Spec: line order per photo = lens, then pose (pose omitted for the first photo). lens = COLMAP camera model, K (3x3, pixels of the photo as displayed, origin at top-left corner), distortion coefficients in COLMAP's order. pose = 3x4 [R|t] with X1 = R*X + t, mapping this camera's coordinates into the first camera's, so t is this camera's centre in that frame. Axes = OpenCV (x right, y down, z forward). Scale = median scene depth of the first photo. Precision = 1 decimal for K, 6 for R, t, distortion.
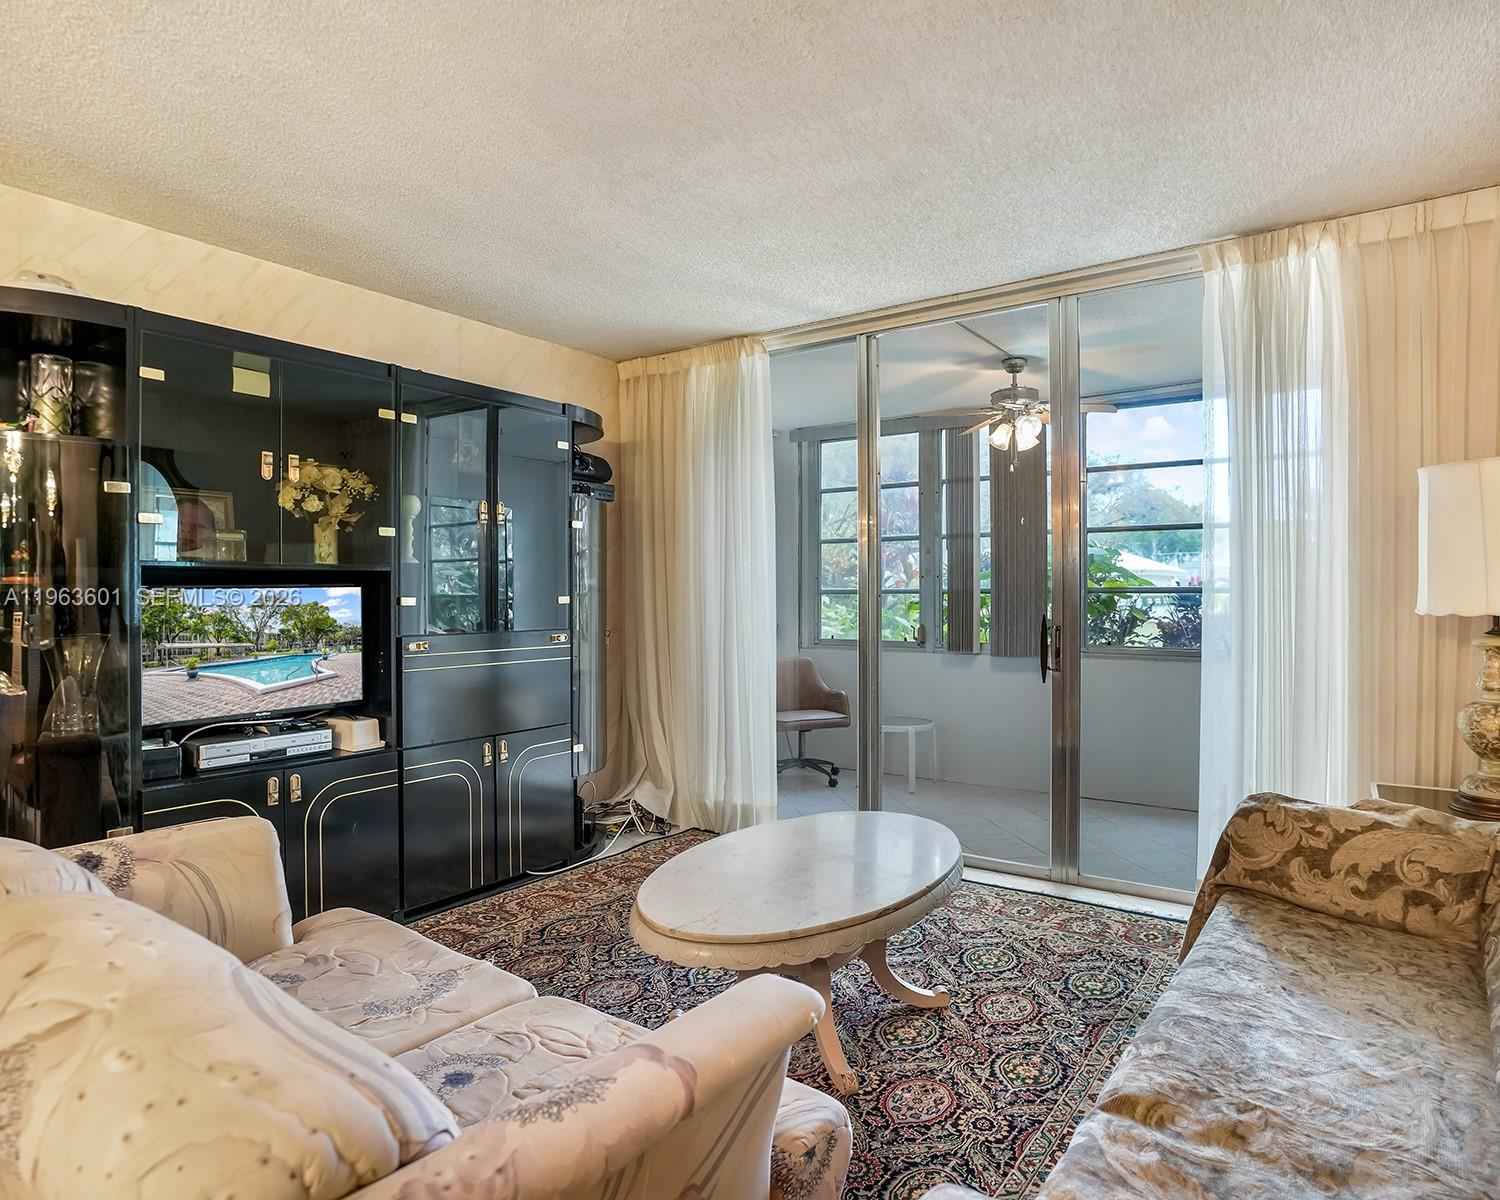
lens RADIAL K [[907.1, 0, 757.8], [0, 907.1, 605.2], [0, 0, 1]] dist [-0.042225, 0.016468]
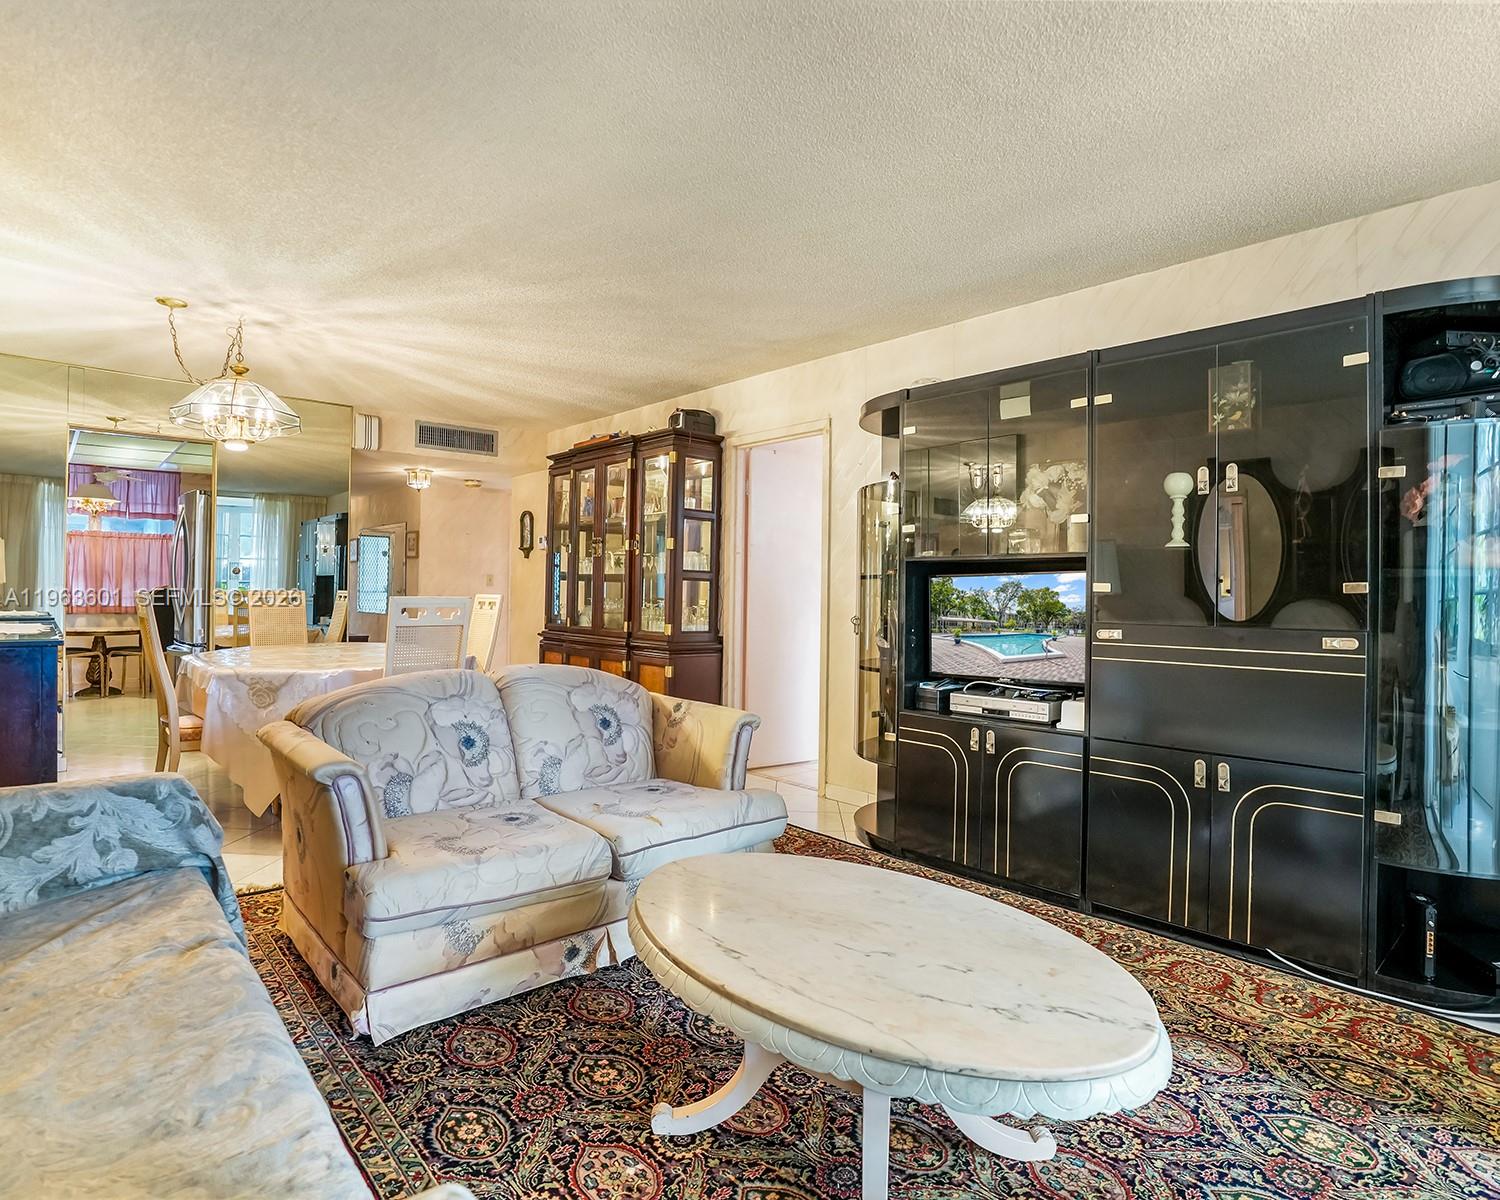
lens RADIAL K [[841.0, 0, 741.2], [0, 841.0, 597.4], [0, 0, 1]] dist [-0.061852, 0.023649]
pose [[-0.234253, 0.001128, -0.972175, 0.603742], [-0.022109, 0.999735, 0.006487, 0.009912], [0.971924, 0.023013, -0.234166, 0.870698]]
